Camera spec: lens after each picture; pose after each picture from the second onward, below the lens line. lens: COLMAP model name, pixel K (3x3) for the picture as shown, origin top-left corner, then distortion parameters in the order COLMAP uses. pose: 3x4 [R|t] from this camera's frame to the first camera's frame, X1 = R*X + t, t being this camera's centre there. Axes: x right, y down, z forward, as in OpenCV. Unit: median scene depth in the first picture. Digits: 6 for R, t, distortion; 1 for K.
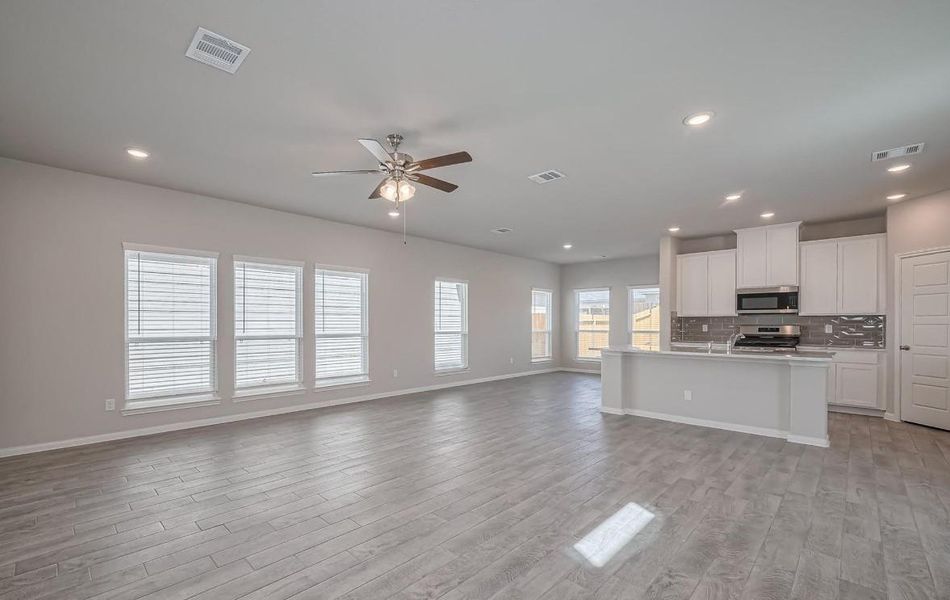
lens RADIAL K [[412.9, 0, 459.0], [0, 412.9, 328.3], [0, 0, 1]] dist [0.000008, -0.000199]
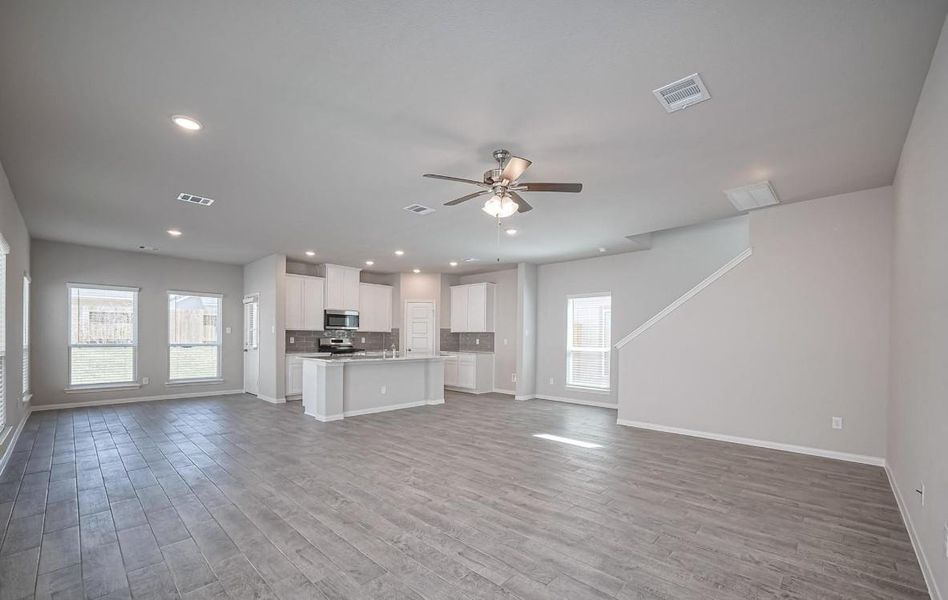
lens RADIAL K [[381.7, 0, 497.1], [0, 381.7, 342.9], [0, 0, 1]] dist [-0.000606, -0.000068]
pose [[-0.039274, -0.010907, 0.999169, -0.549800], [0.003563, 0.999933, 0.011056, -0.003406], [-0.999222, 0.003994, -0.039233, 0.530325]]
